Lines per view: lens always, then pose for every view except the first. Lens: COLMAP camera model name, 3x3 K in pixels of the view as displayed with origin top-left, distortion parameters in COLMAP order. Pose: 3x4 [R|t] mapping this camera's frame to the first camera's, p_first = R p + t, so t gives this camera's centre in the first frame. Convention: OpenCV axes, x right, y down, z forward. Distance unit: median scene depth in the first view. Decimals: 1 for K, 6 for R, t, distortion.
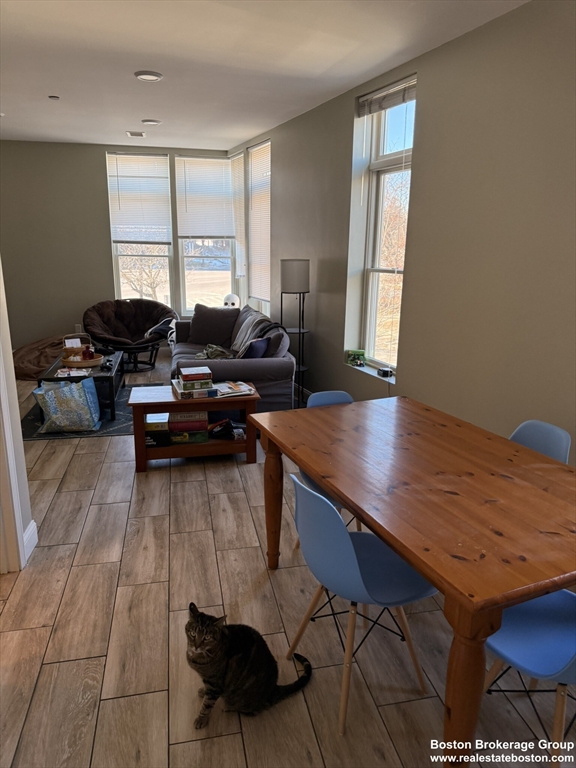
lens RADIAL K [[546.9, 0, 288.0], [0, 546.9, 384.0], [0, 0, 1]] dist [0.058001, -0.002688]
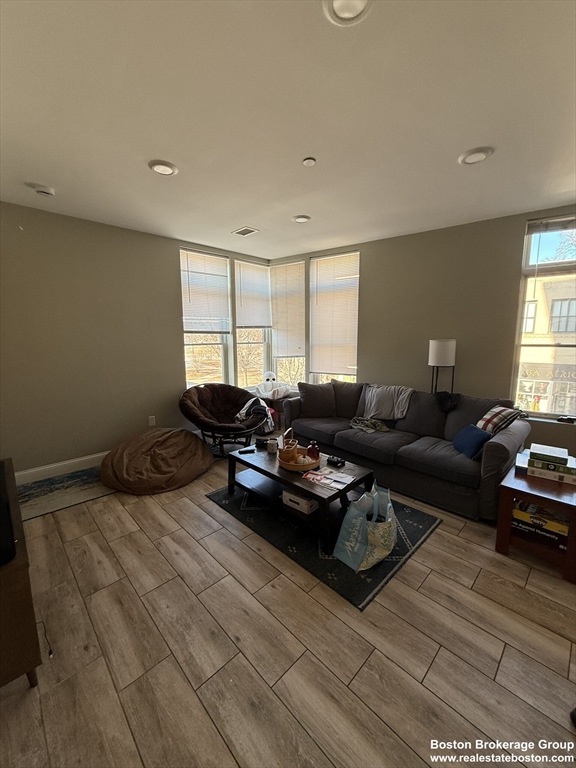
lens RADIAL K [[303.3, 0, 288.0], [0, 303.3, 384.0], [0, 0, 1]] dist [0.000453, -0.000005]
pose [[0.846257, -0.102550, 0.522812, -0.479379], [0.147832, 0.987965, -0.045501, -0.110270], [-0.511854, 0.115793, 0.851233, 0.441684]]
